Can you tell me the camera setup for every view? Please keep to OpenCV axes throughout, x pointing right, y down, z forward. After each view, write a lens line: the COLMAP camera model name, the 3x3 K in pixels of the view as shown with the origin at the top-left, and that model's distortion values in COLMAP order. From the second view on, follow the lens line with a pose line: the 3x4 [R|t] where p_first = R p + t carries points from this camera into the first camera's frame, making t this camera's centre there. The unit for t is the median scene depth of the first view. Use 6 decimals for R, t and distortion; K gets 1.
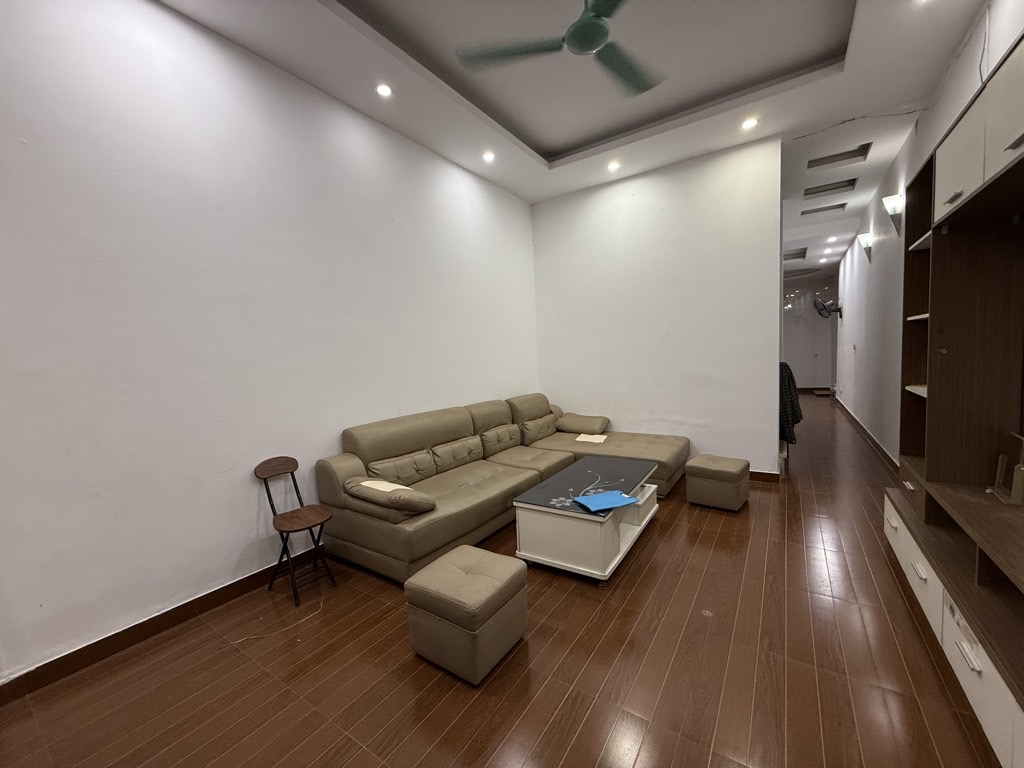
lens RADIAL K [[408.1, 0, 512.0], [0, 408.1, 384.0], [0, 0, 1]] dist [-0.000400, 0.000364]
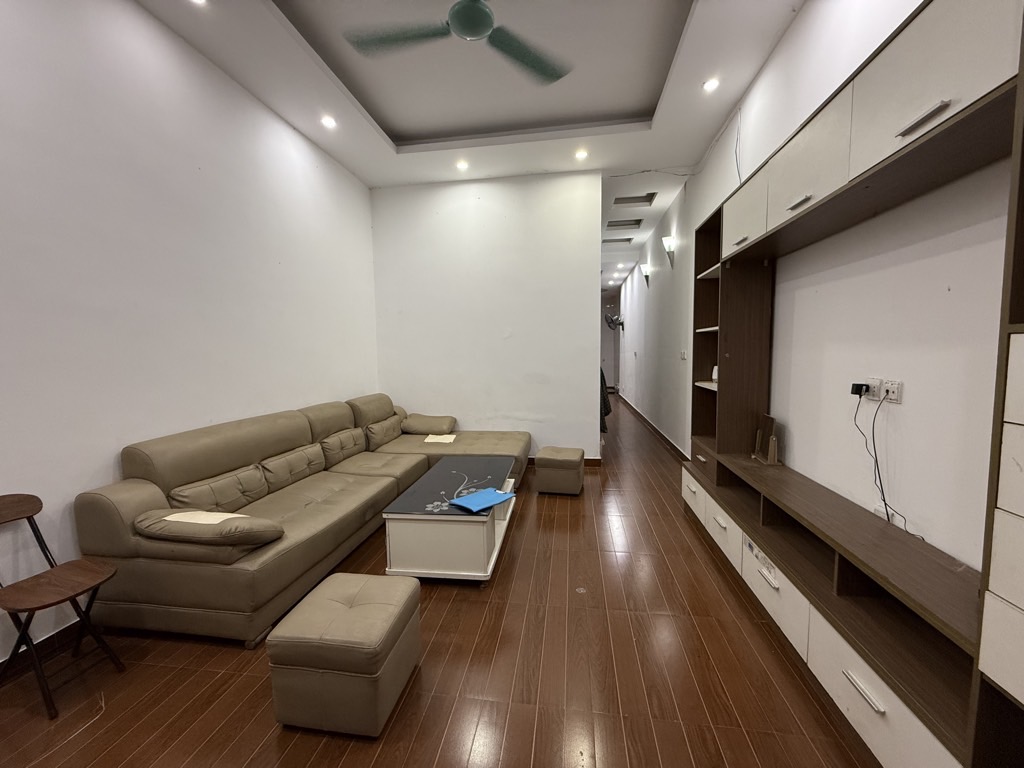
lens RADIAL K [[408.1, 0, 512.0], [0, 408.1, 384.0], [0, 0, 1]] dist [-0.000400, 0.000364]
pose [[0.902189, -0.004670, 0.431316, -0.102612], [0.006389, 0.999976, -0.002537, 0.008102], [-0.431294, 0.005044, 0.902198, 0.062414]]
